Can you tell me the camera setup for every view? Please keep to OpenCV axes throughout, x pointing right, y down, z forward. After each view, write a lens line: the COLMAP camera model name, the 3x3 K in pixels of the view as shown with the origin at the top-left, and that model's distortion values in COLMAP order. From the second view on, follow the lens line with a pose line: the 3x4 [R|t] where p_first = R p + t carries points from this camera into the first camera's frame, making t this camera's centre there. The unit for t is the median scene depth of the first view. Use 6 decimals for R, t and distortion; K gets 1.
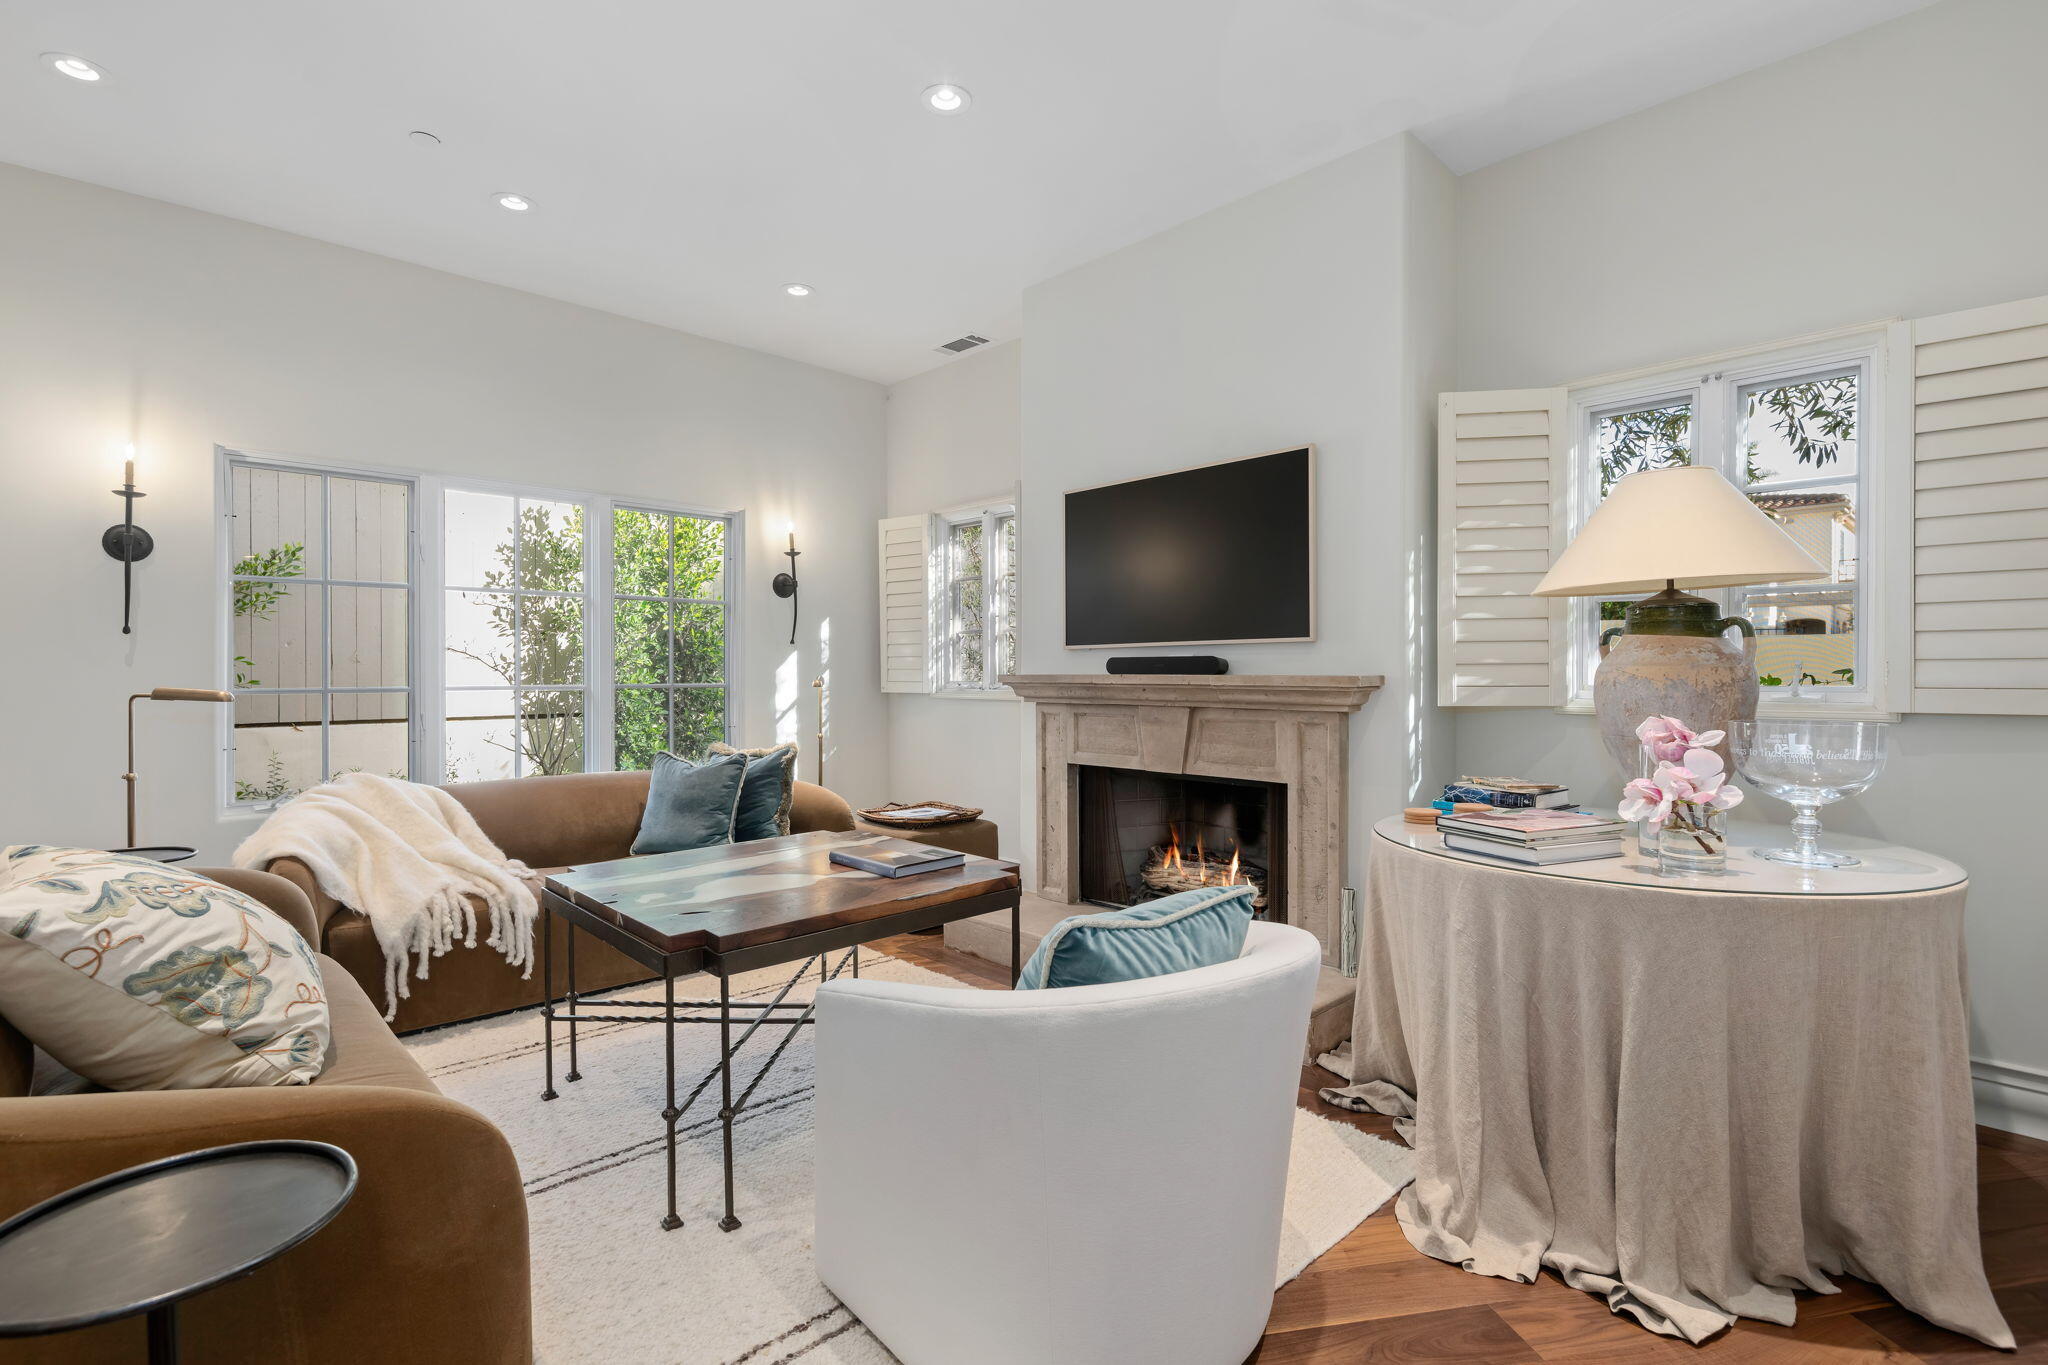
lens RADIAL K [[970.9, 0, 1027.1], [0, 970.9, 673.9], [0, 0, 1]] dist [0.002784, -0.000647]
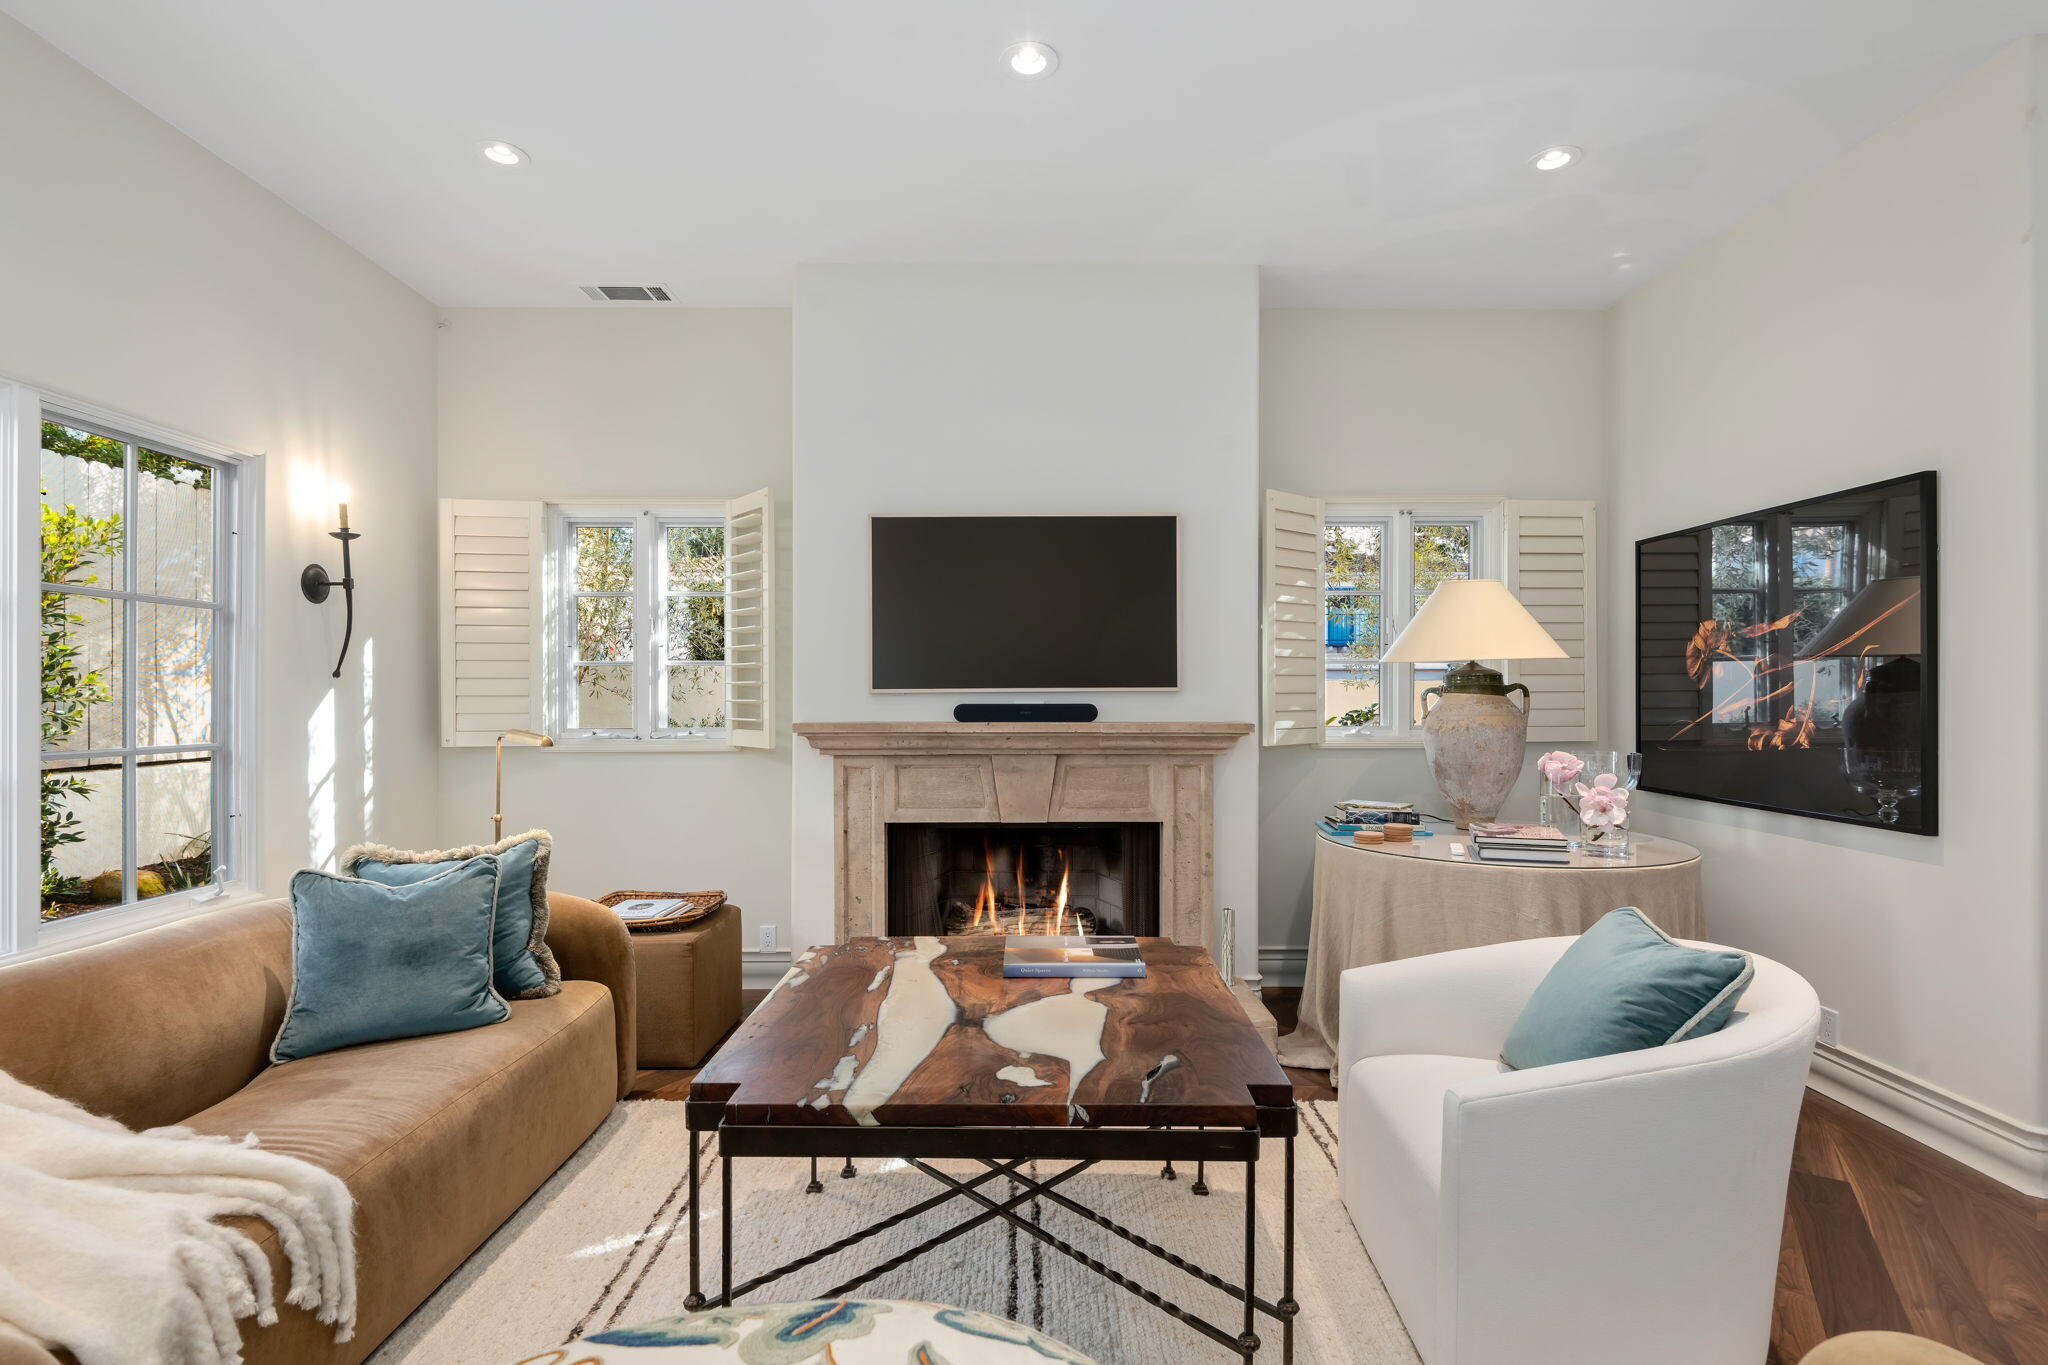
lens RADIAL K [[970.9, 0, 1027.8], [0, 970.9, 691.1], [0, 0, 1]] dist [0.002784, -0.000647]
pose [[0.680931, 0.003183, 0.732341, -0.559836], [0.001371, 0.999983, -0.005621, -0.024379], [-0.732347, 0.004832, 0.680915, 0.328183]]
